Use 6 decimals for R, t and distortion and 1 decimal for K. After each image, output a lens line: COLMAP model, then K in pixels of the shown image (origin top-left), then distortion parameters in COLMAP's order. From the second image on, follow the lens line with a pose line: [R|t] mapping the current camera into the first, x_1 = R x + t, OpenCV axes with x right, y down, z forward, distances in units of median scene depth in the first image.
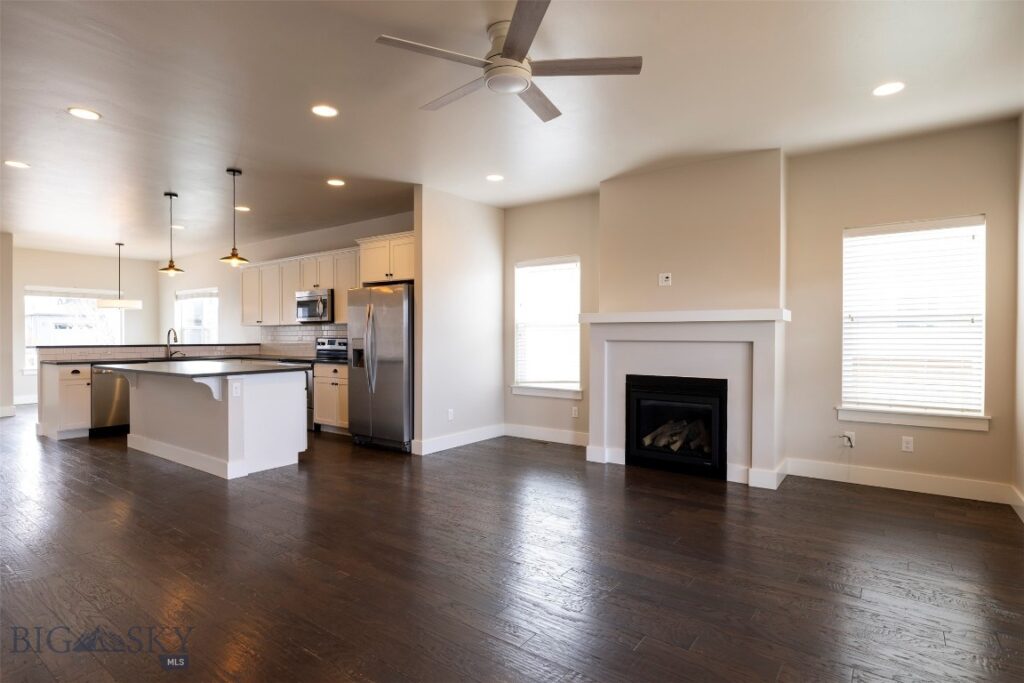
lens RADIAL K [[527.9, 0, 511.6], [0, 527.9, 342.0], [0, 0, 1]] dist [-0.002208, 0.000347]
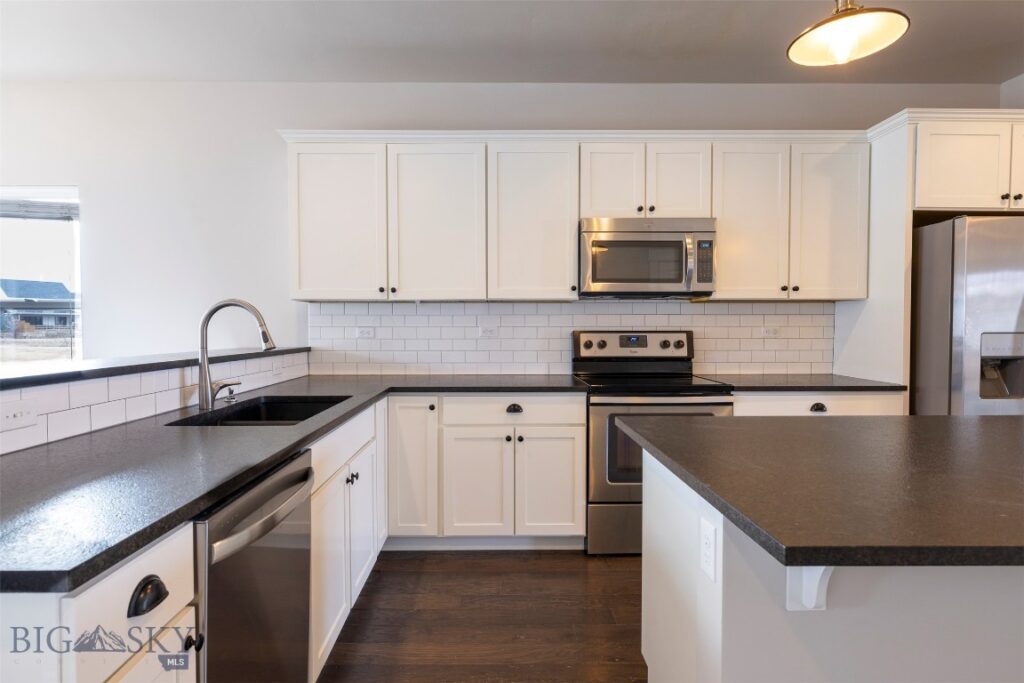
lens RADIAL K [[530.1, 0, 509.5], [0, 530.1, 348.5], [0, 0, 1]] dist [-0.021382, -0.000563]
pose [[0.800266, -0.019516, 0.599327, -1.026498], [0.009848, 0.999763, 0.019405, -0.004224], [-0.599564, -0.009626, 0.800269, 1.055170]]
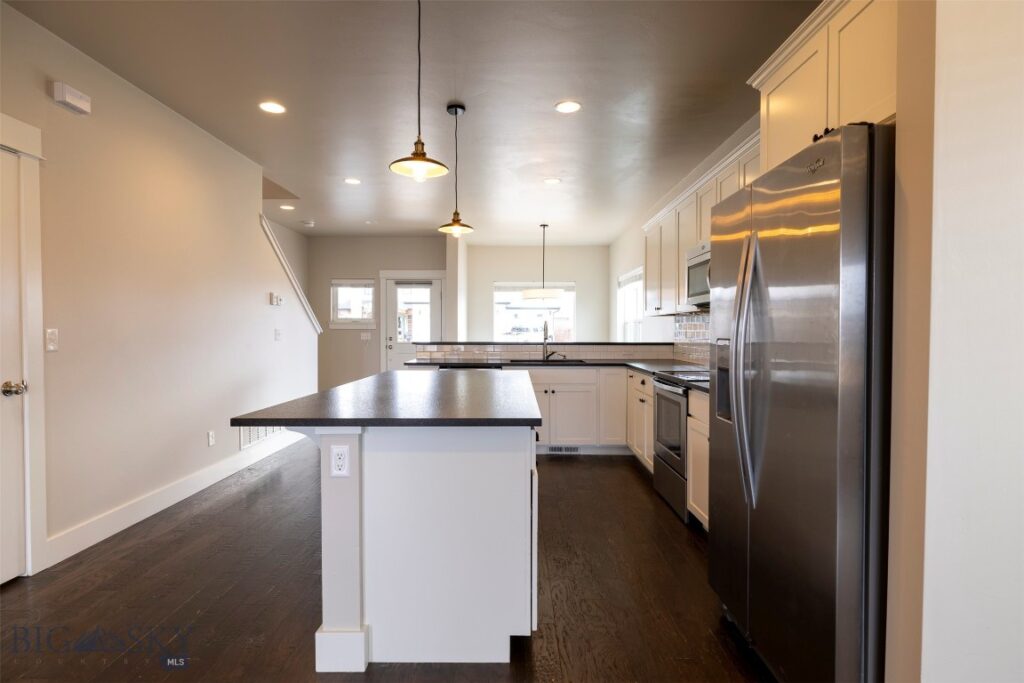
lens RADIAL K [[527.9, 0, 509.7], [0, 527.9, 341.3], [0, 0, 1]] dist [-0.002208, 0.000347]
pose [[0.570527, 0.016880, -0.821105, -0.097884], [-0.010774, 0.999857, 0.013069, -0.008976], [0.821208, 0.001391, 0.570627, 0.801889]]
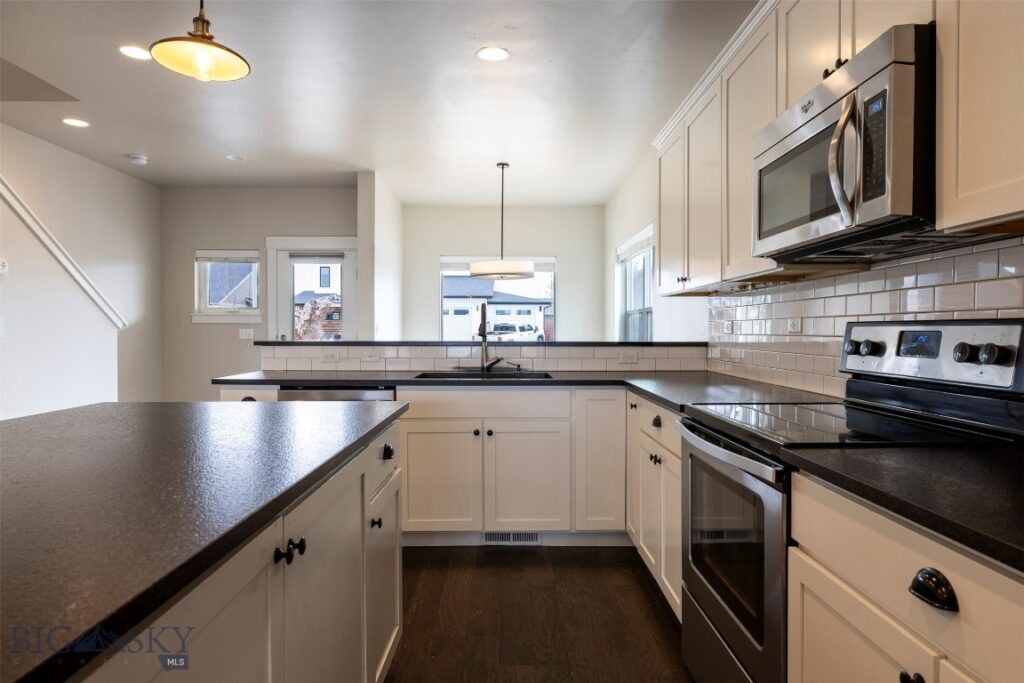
lens RADIAL K [[595.3, 0, 511.6], [0, 595.3, 338.5], [0, 0, 1]] dist [-0.001234, -0.000171]
pose [[0.586665, 0.010987, -0.809756, -0.371339], [-0.010322, 0.999928, 0.006089, -0.001506], [0.809764, 0.004786, 0.586736, 1.106849]]
